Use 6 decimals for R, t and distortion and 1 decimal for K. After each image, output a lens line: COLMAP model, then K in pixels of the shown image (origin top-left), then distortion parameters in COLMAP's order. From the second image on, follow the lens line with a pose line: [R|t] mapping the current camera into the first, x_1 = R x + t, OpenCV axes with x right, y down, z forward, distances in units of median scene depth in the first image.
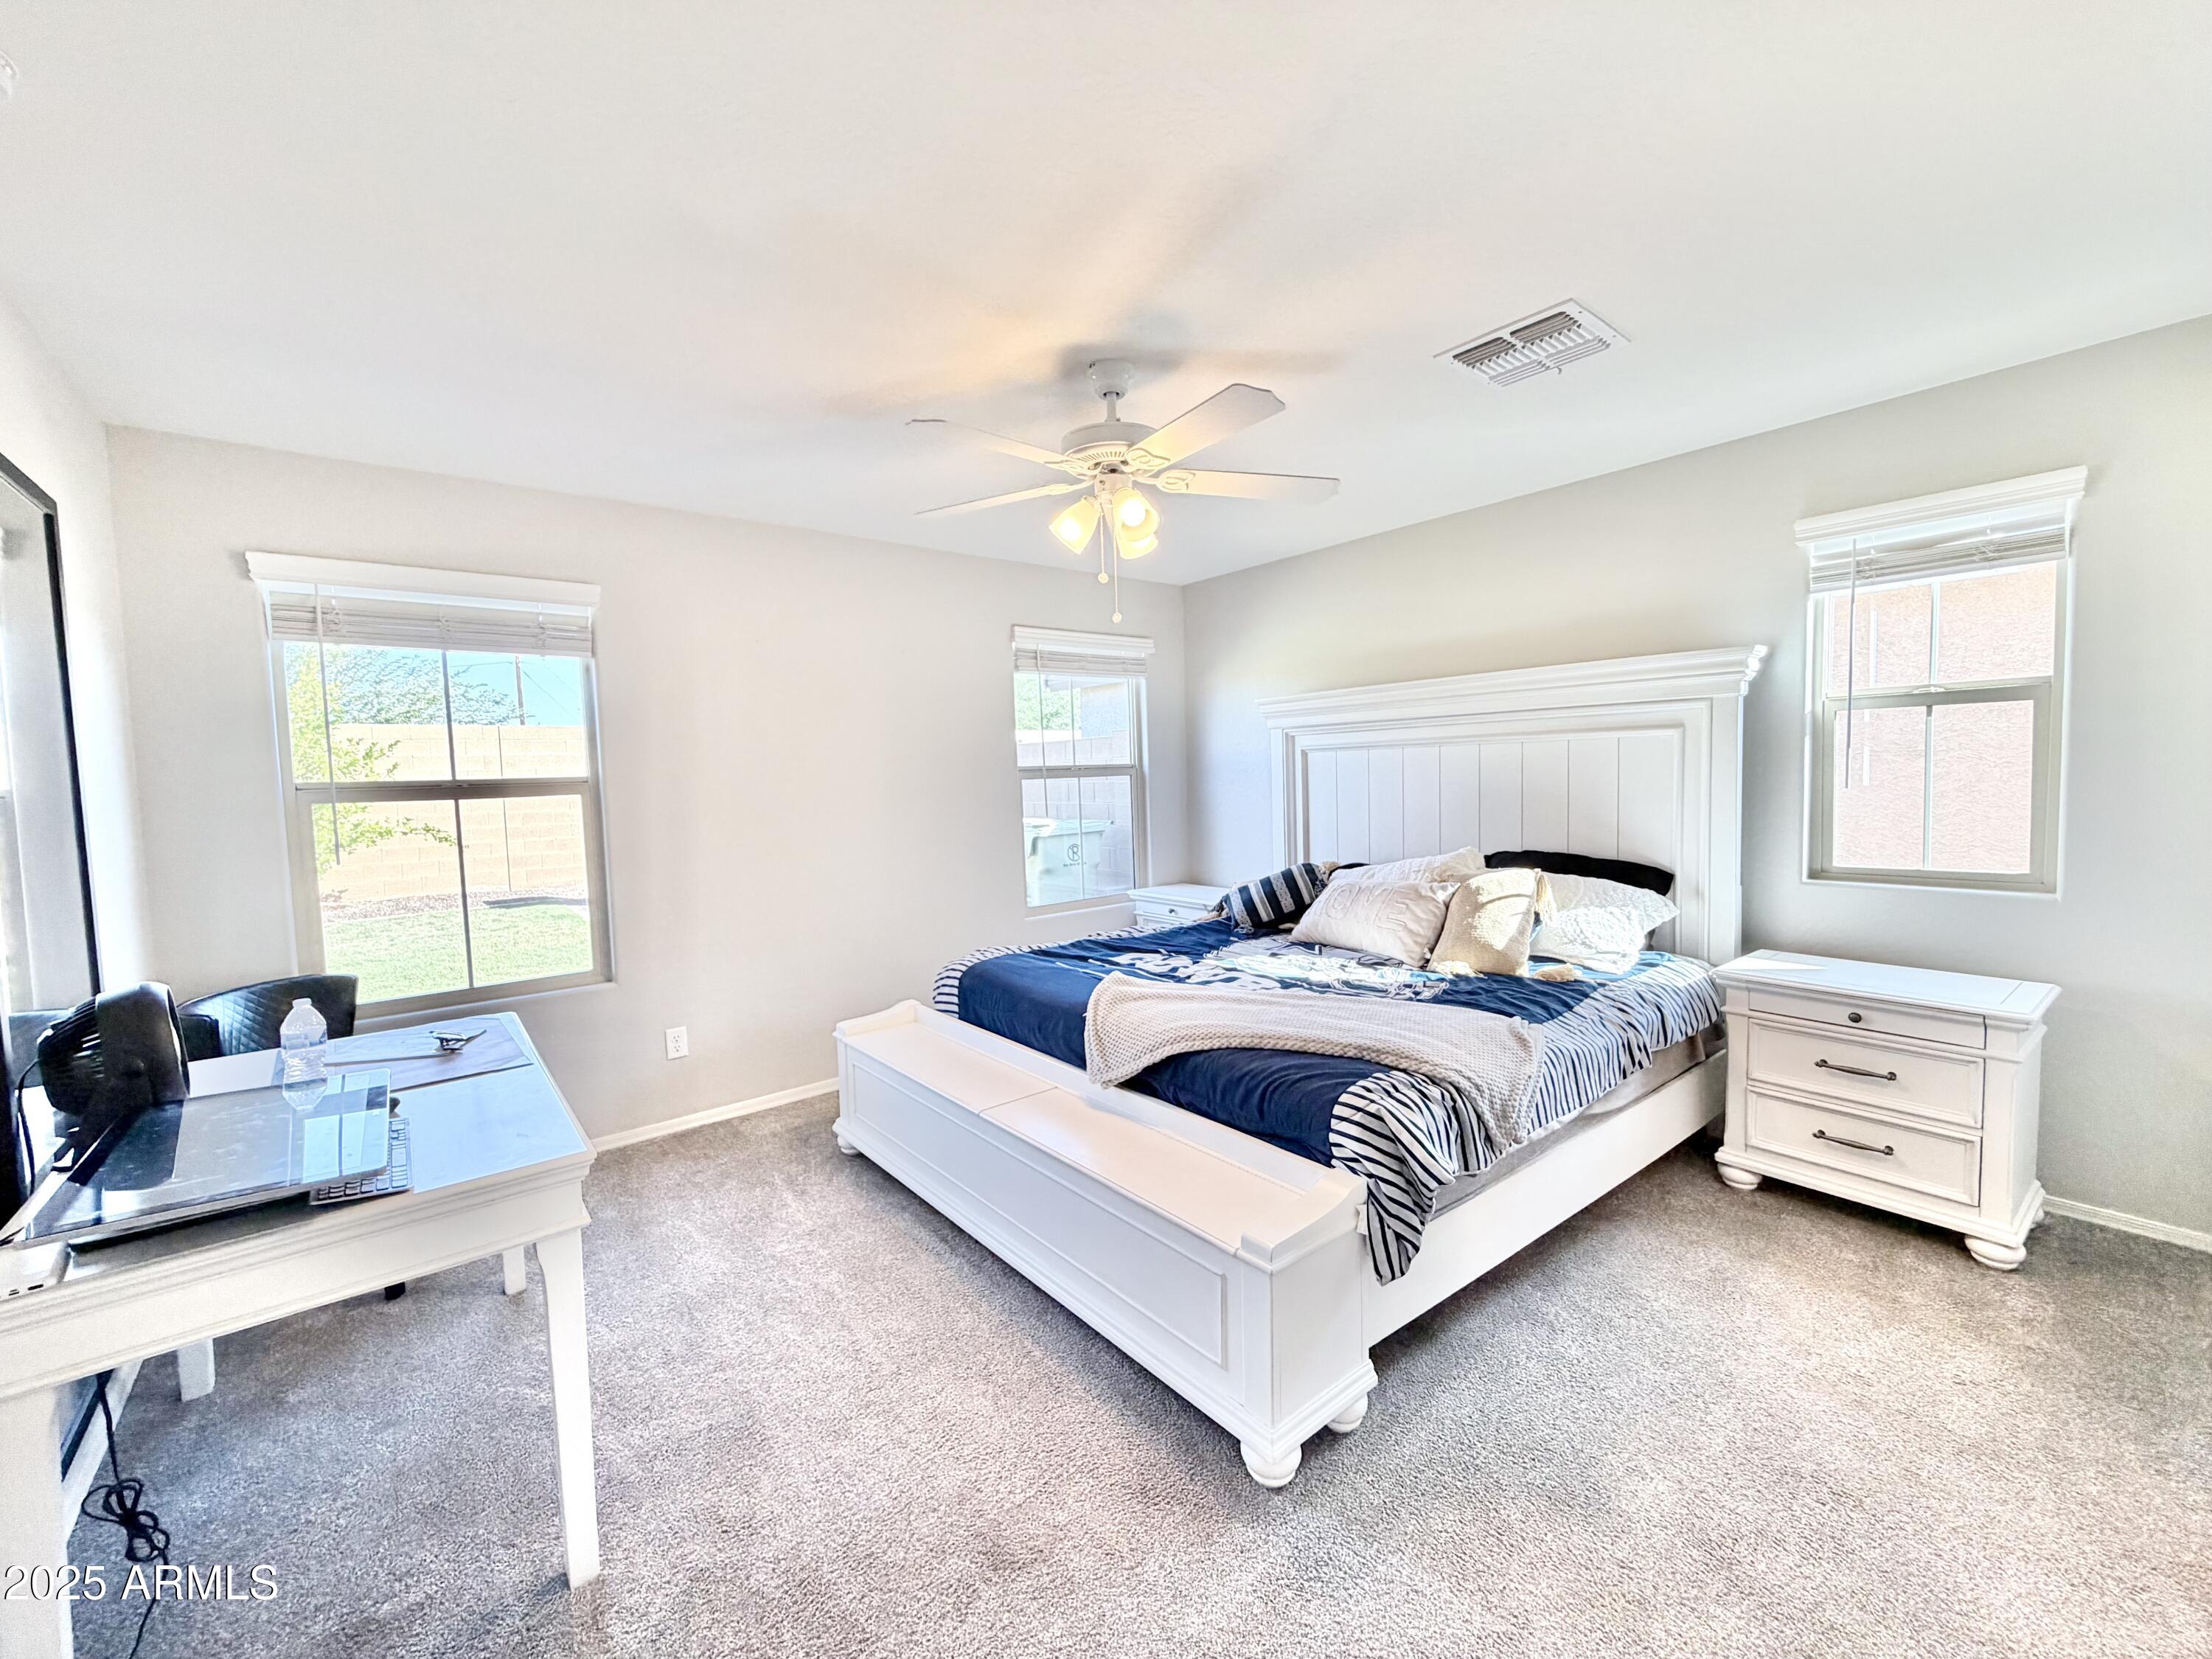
lens RADIAL K [[887.9, 0, 1106.0], [0, 887.9, 829.5], [0, 0, 1]] dist [-0.051328, 0.000018]
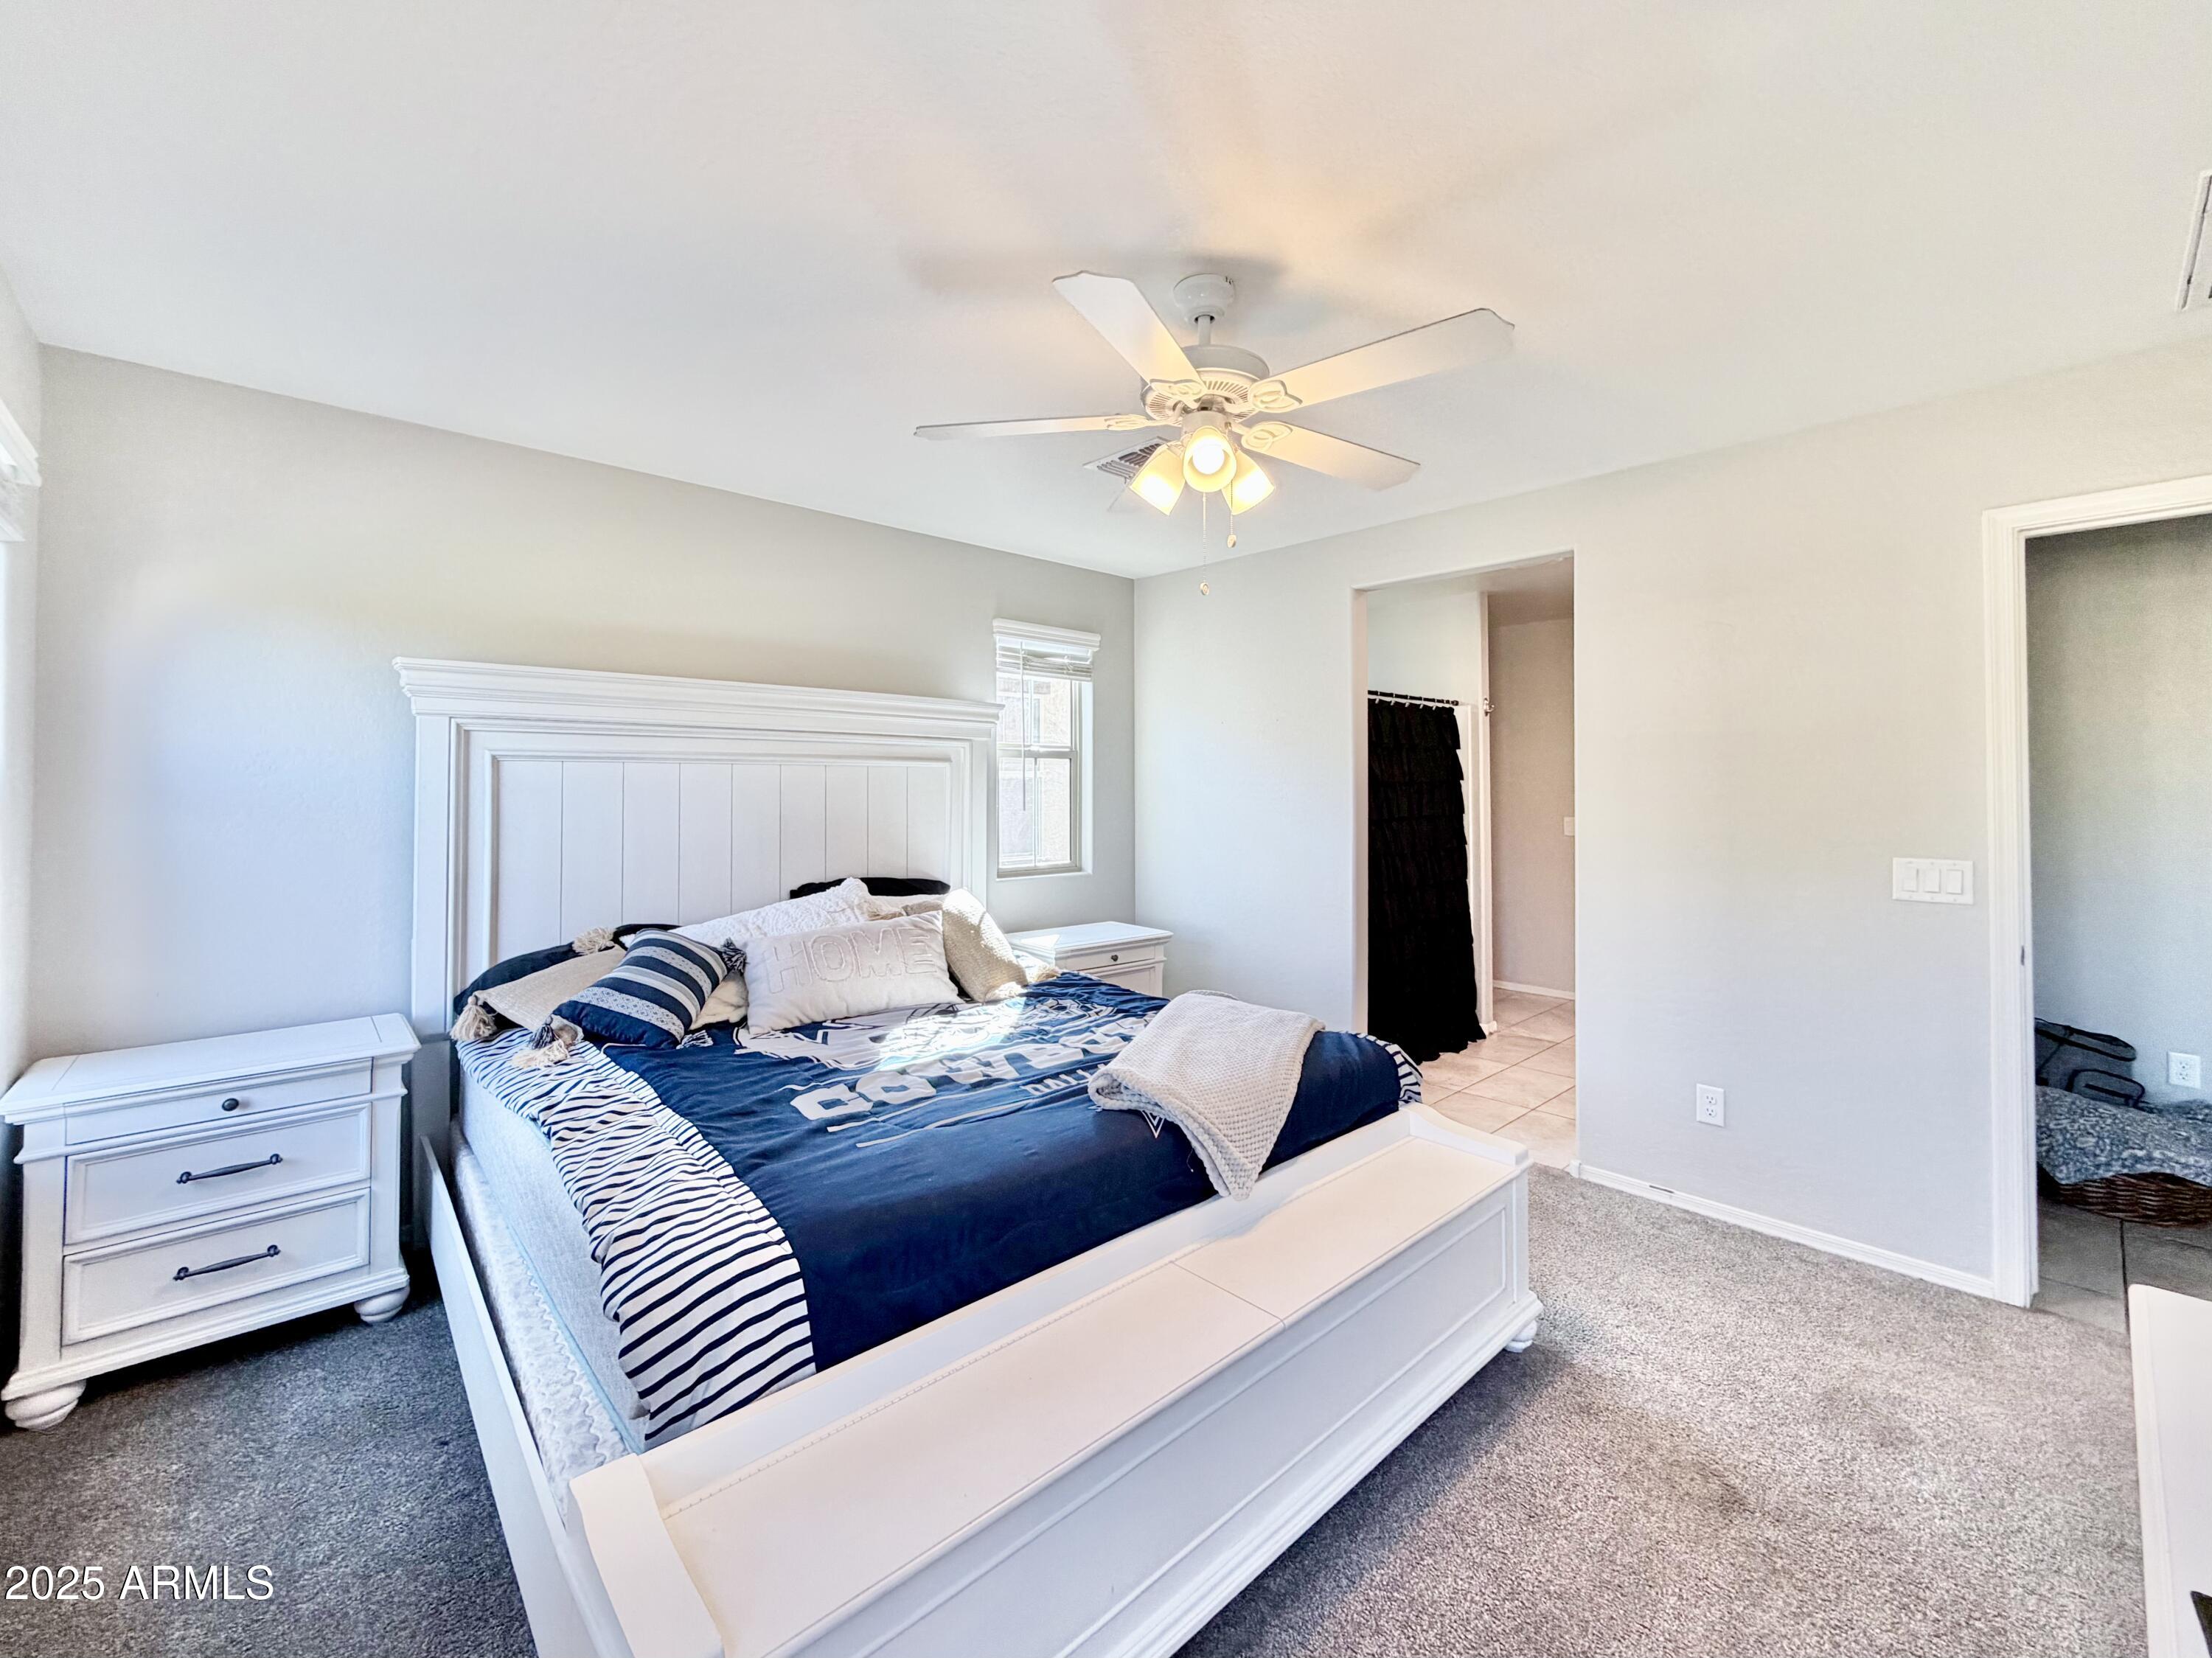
lens RADIAL K [[903.1, 0, 1105.1], [0, 903.1, 768.2], [0, 0, 1]] dist [0.067087, -0.000105]
pose [[-0.059293, 0.053727, 0.996794, -0.472214], [0.063147, 0.996753, -0.049969, -0.024826], [-0.996241, 0.059981, -0.062493, 0.672756]]
